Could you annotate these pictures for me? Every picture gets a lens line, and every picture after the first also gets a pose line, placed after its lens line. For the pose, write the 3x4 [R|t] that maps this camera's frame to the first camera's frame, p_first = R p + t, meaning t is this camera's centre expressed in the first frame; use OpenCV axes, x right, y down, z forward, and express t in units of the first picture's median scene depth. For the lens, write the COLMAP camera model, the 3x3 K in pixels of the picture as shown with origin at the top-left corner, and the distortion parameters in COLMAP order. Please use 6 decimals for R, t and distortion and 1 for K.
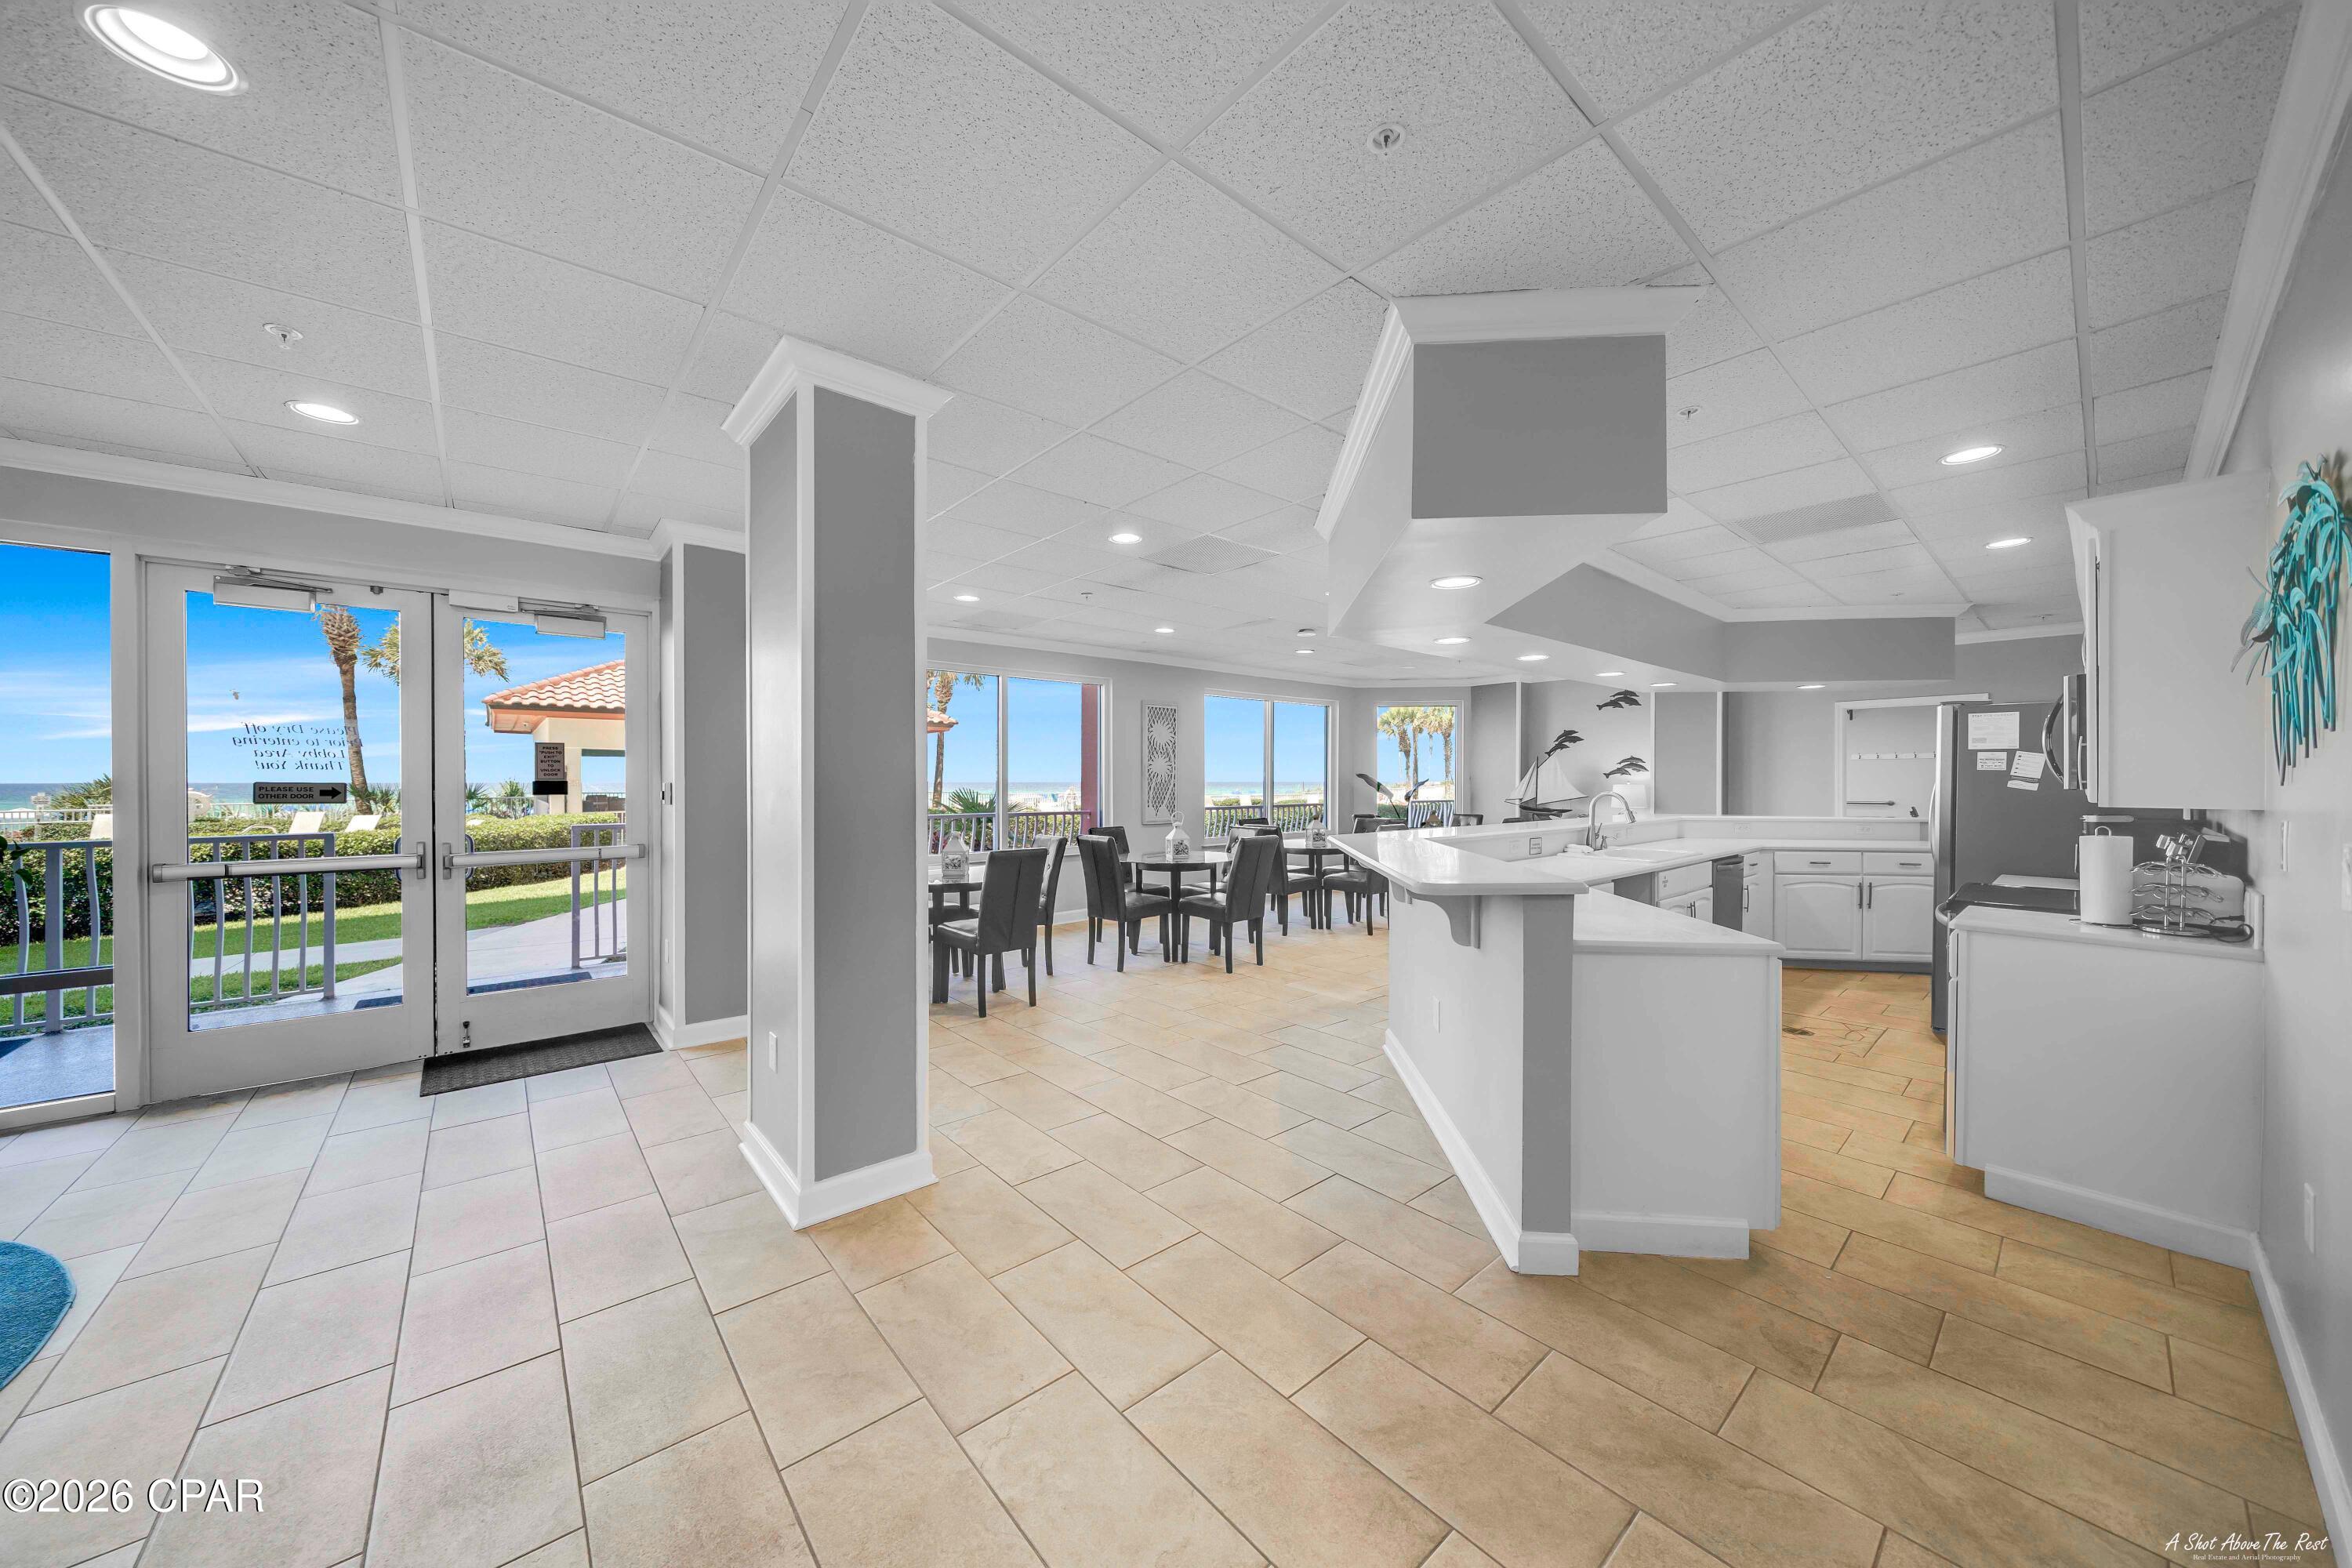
lens RADIAL K [[799.2, 0, 1177.9], [0, 799.2, 782.0], [0, 0, 1]] dist [0.000553, 0.000011]
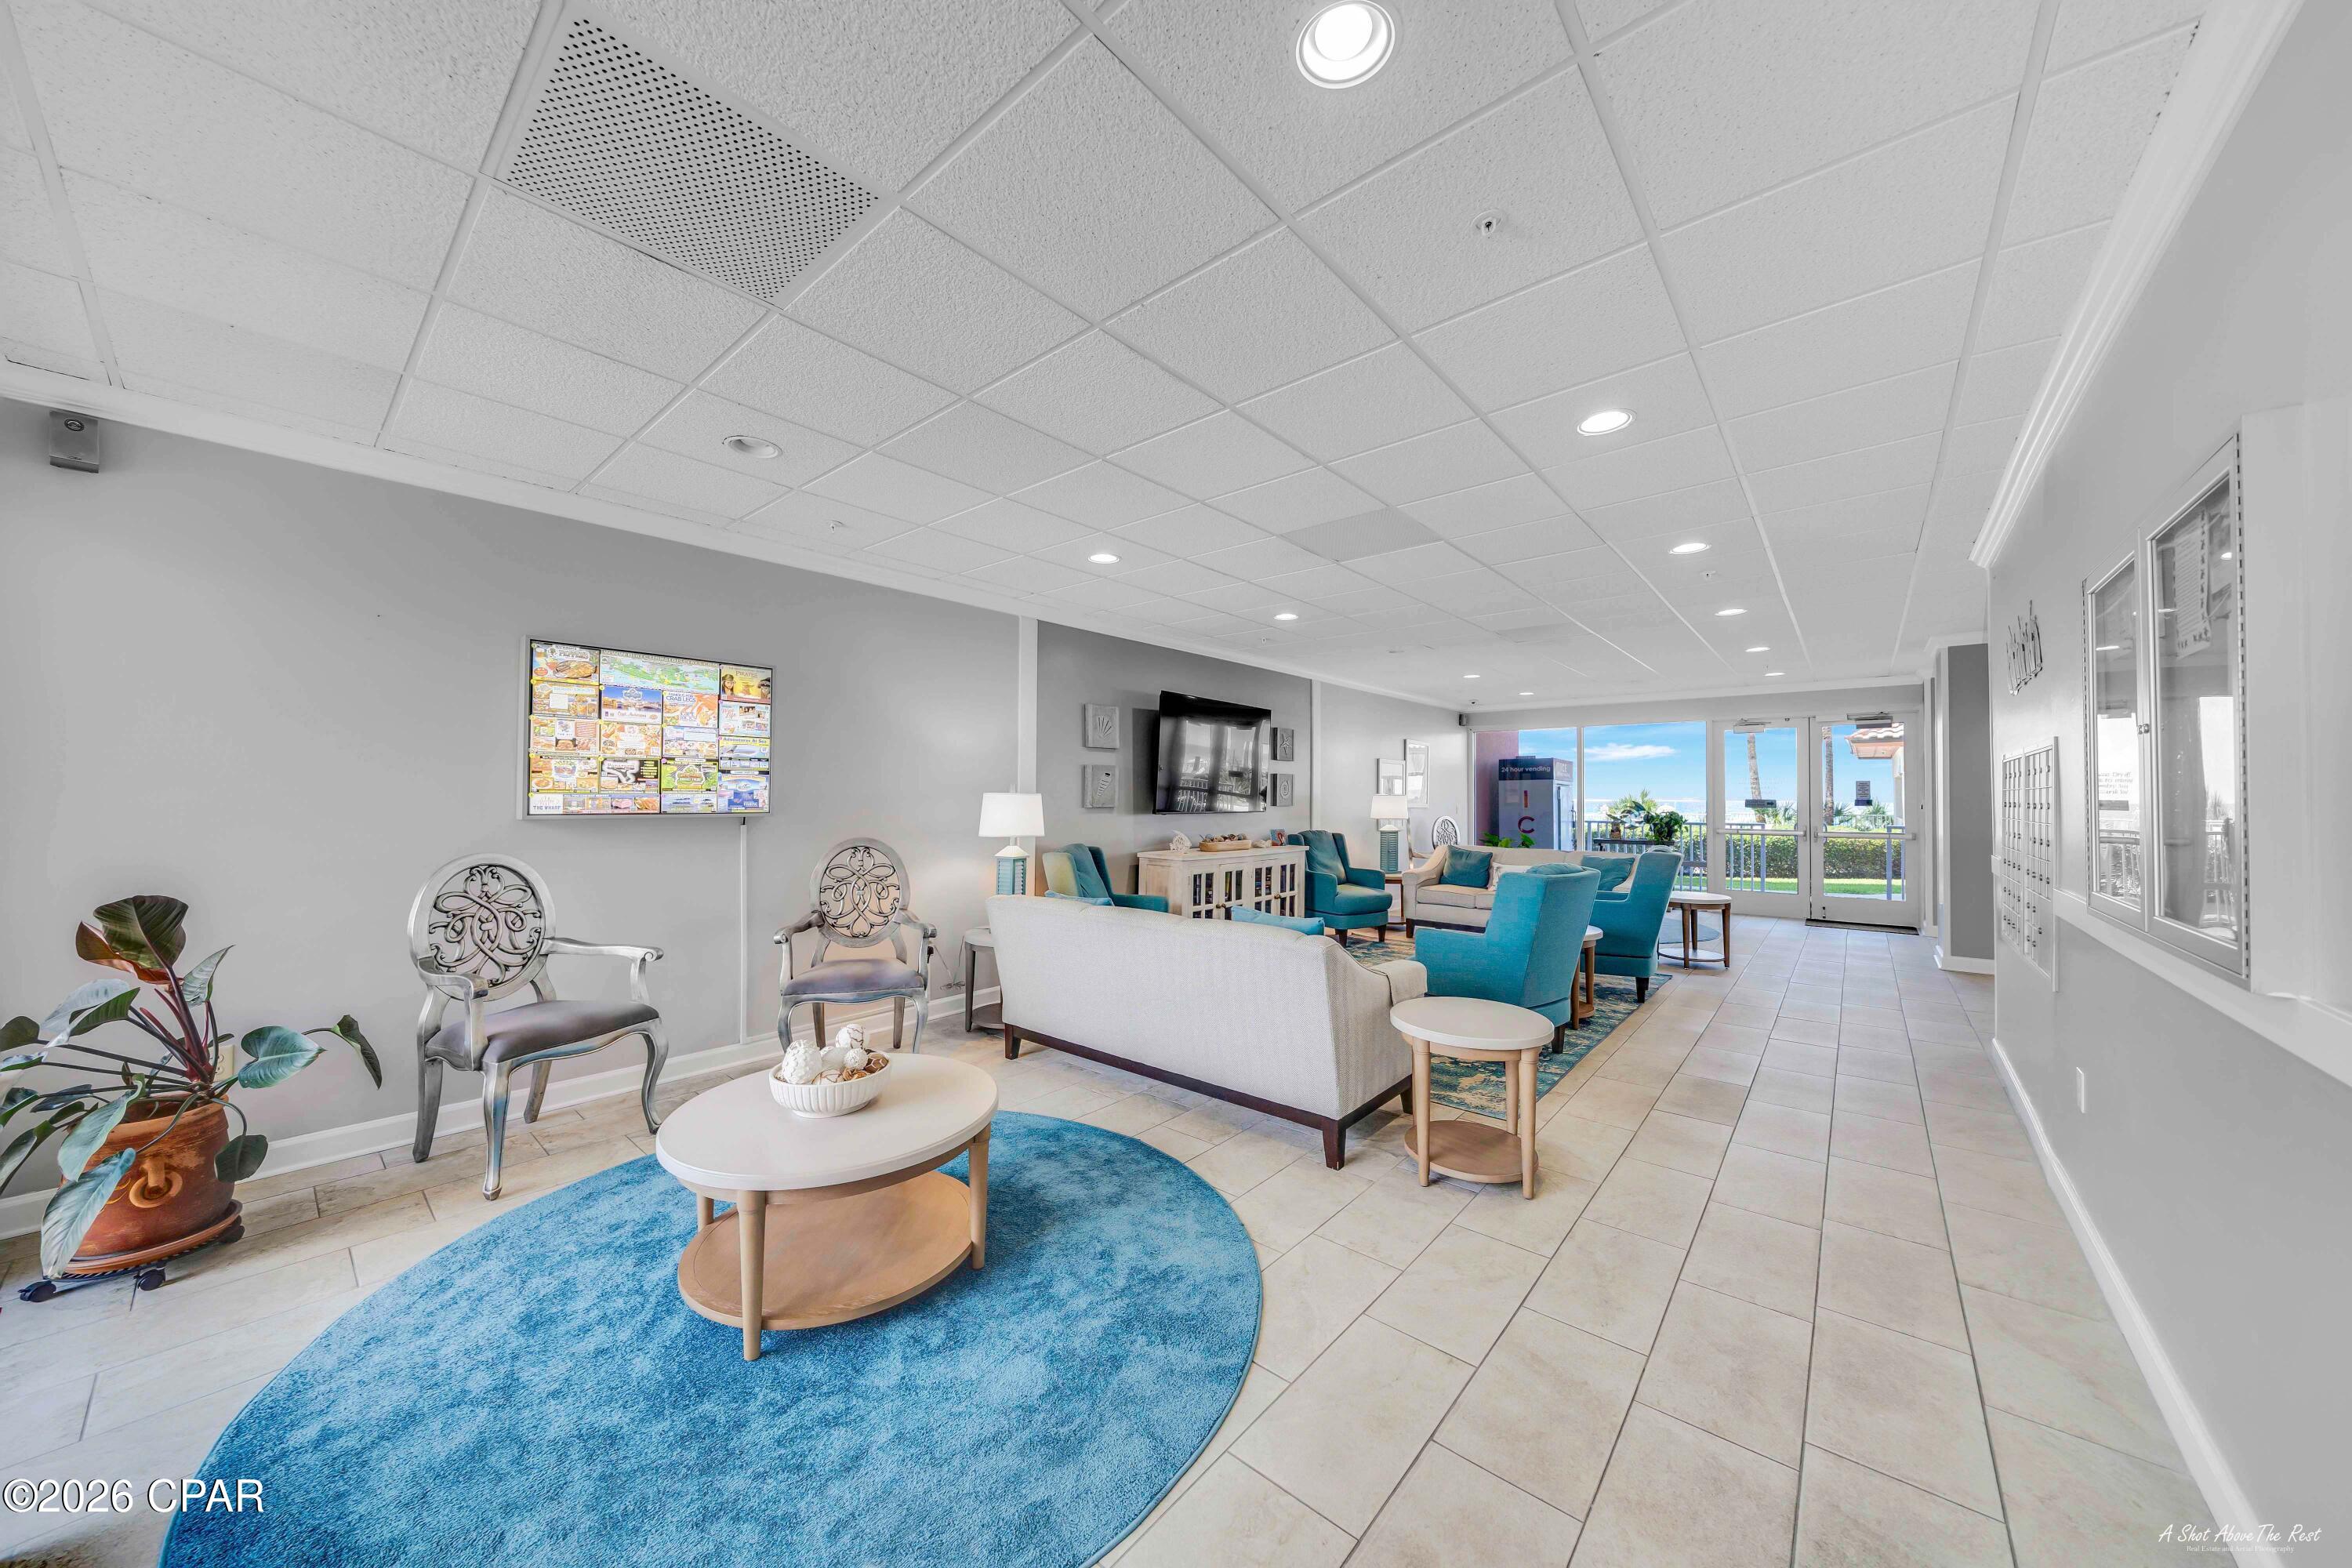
lens RADIAL K [[799.2, 0, 1171.6], [0, 799.2, 785.2], [0, 0, 1]] dist [0.000553, 0.000011]
pose [[0.147435, -0.012017, -0.988999, 0.526100], [-0.009613, 0.999862, -0.013582, 0.004156], [0.989025, 0.011510, 0.147299, -0.566927]]
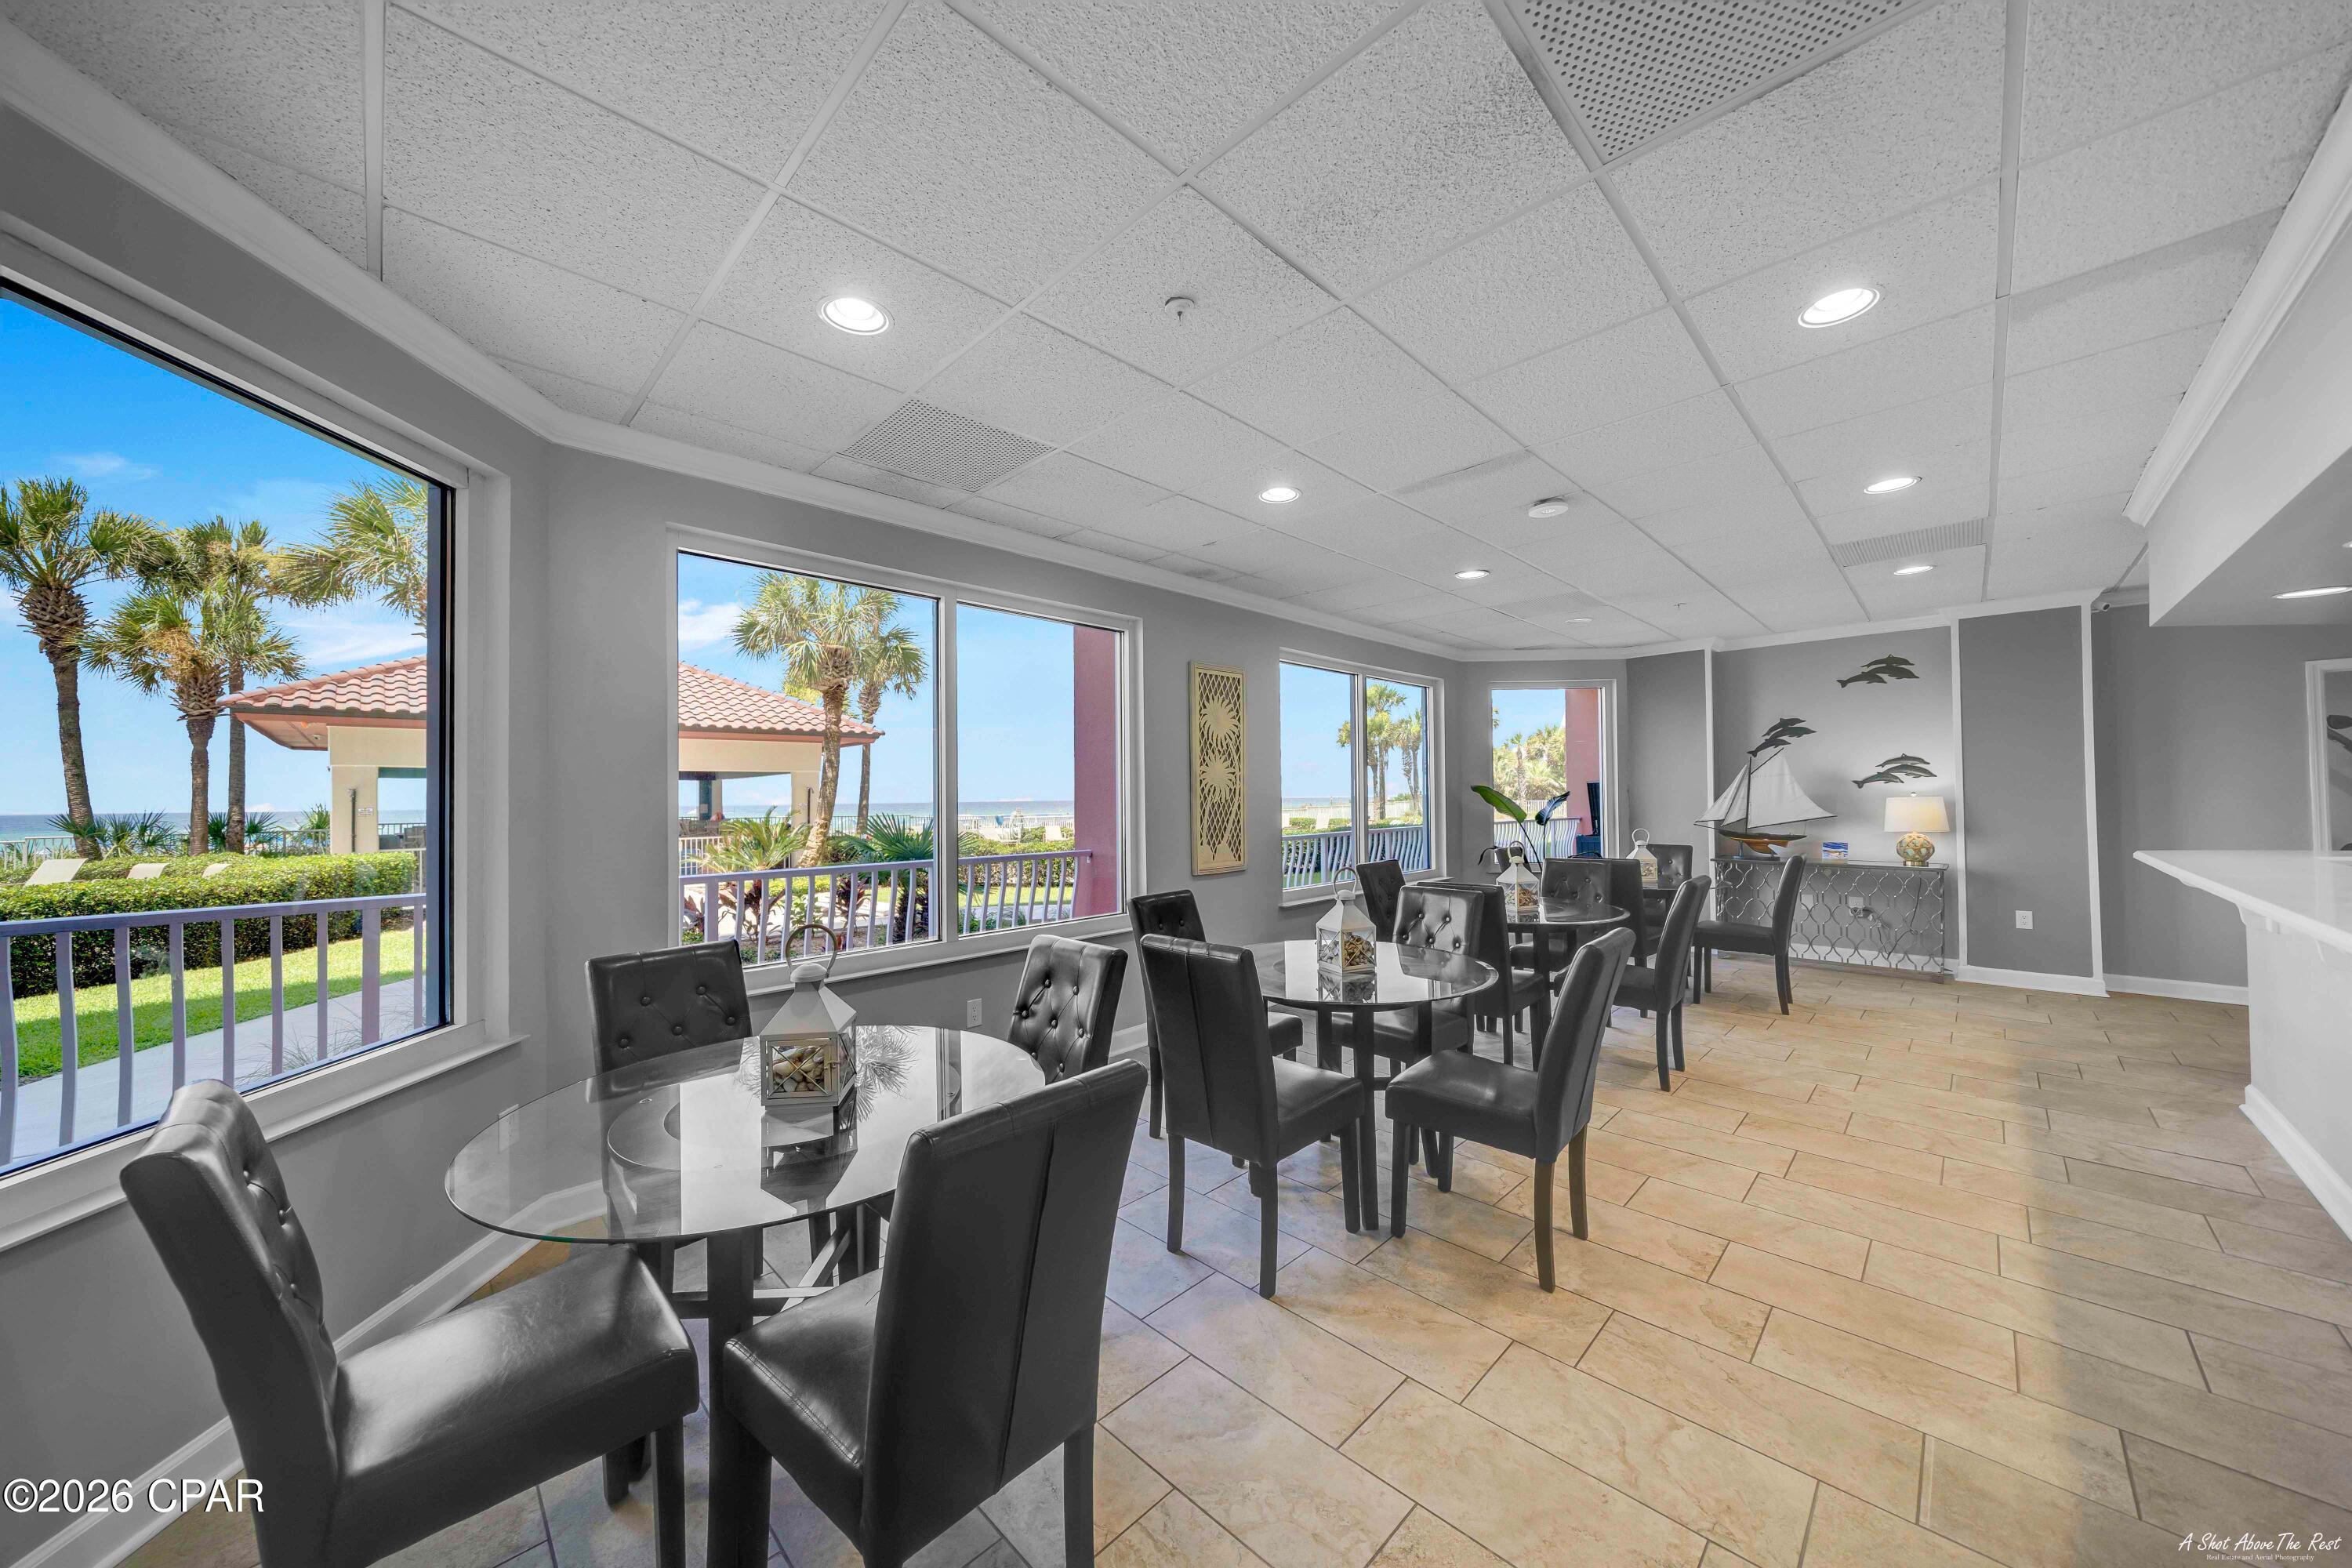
lens RADIAL K [[799.2, 0, 1175.9], [0, 799.2, 784.6], [0, 0, 1]] dist [0.000553, 0.000011]
pose [[0.997315, -0.010052, 0.072540, -0.108985], [0.011559, 0.999726, -0.020377, -0.000779], [-0.072315, 0.021161, 0.997157, 0.476825]]
